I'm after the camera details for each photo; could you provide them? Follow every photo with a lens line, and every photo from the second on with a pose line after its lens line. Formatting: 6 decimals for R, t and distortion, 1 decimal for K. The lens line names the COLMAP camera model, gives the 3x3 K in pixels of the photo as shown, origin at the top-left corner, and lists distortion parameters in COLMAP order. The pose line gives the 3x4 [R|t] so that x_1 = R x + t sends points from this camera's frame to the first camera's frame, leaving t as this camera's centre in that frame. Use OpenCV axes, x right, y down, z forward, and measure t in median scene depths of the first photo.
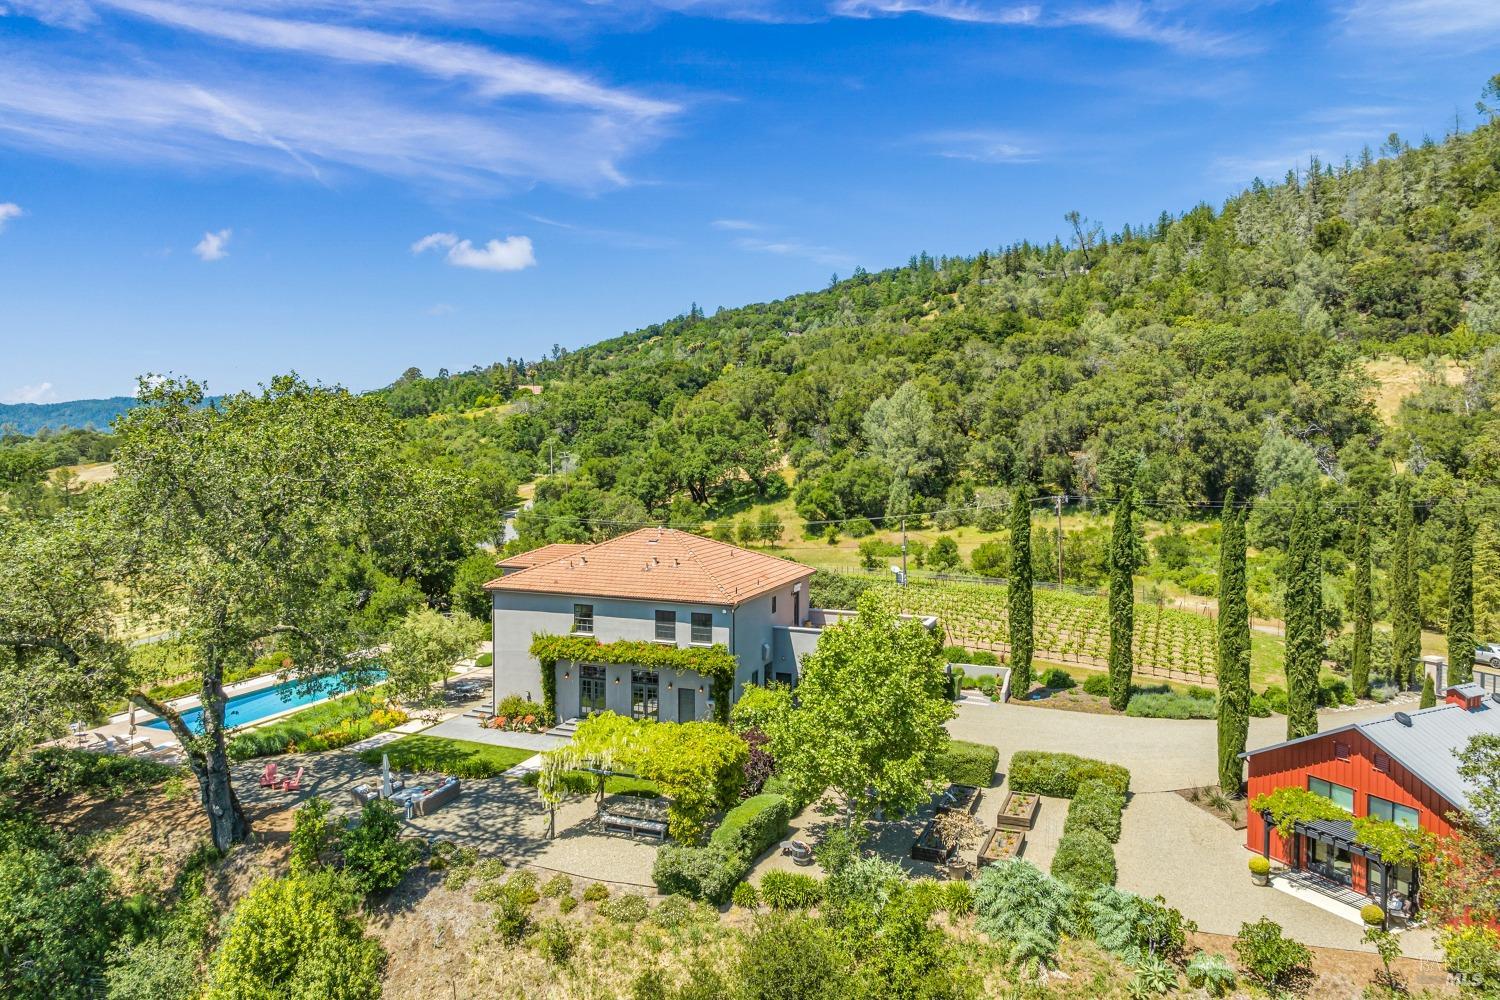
lens RADIAL K [[1051.2, 0, 754.4], [0, 1051.2, 441.3], [0, 0, 1]] dist [-0.040938, 0.006627]
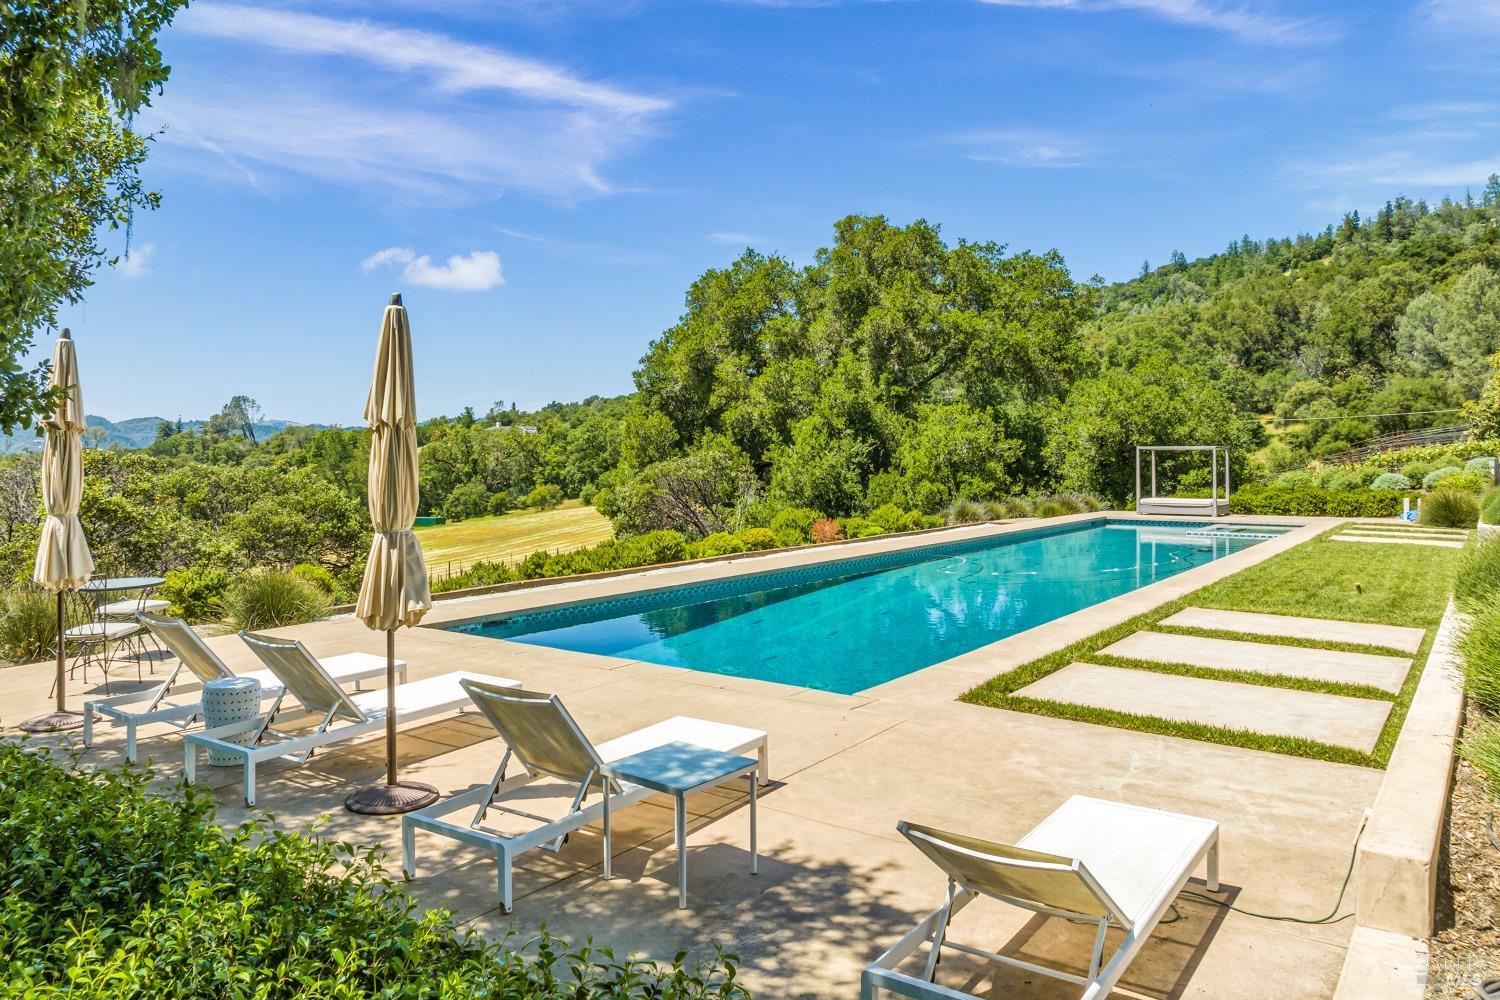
lens RADIAL K [[1051.2, 0, 761.0], [0, 1051.2, 446.2], [0, 0, 1]] dist [-0.040938, 0.006627]
pose [[0.969992, -0.004805, -0.243087, -0.168142], [0.001051, 0.999878, -0.015570, 0.083330], [0.243133, 0.014847, 0.969879, 0.282144]]
